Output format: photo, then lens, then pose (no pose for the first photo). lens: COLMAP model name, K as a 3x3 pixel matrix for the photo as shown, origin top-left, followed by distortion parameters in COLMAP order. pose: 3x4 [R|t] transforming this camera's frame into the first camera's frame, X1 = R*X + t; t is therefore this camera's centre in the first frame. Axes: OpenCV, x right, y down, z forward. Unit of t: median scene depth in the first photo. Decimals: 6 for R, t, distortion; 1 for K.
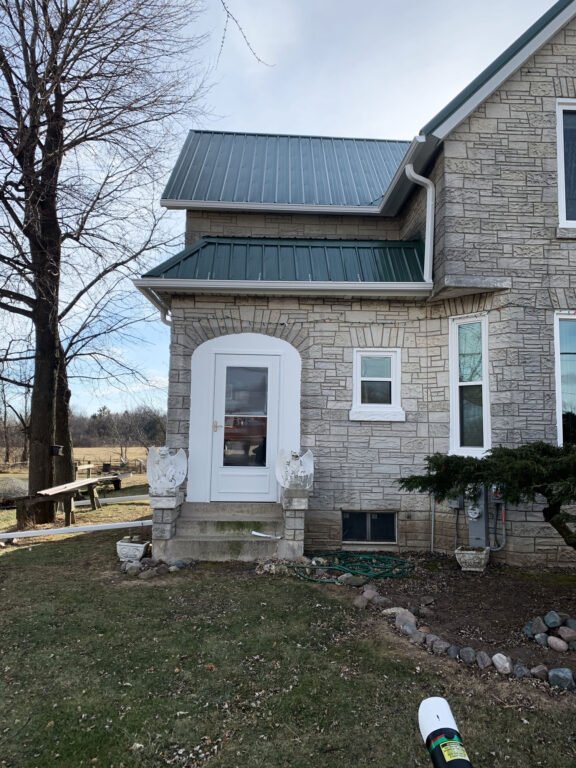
lens RADIAL K [[573.1, 0, 291.1], [0, 573.1, 367.9], [0, 0, 1]] dist [0.029642, -0.008418]
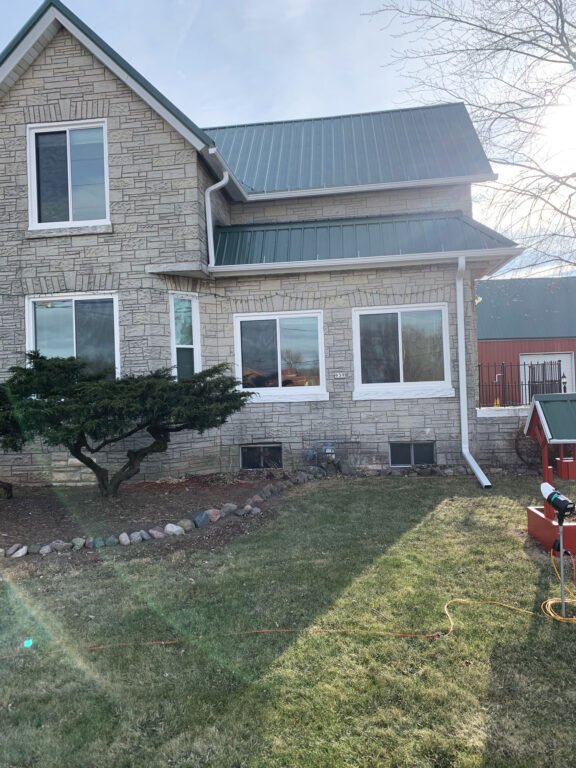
lens RADIAL K [[506.1, 0, 288.6], [0, 506.1, 378.8], [0, 0, 1]] dist [0.012921, -0.005497]
pose [[0.986833, -0.048731, -0.154228, 1.181353], [0.063846, 0.993464, 0.094615, 0.015829], [0.148609, -0.103216, 0.983495, -0.061154]]
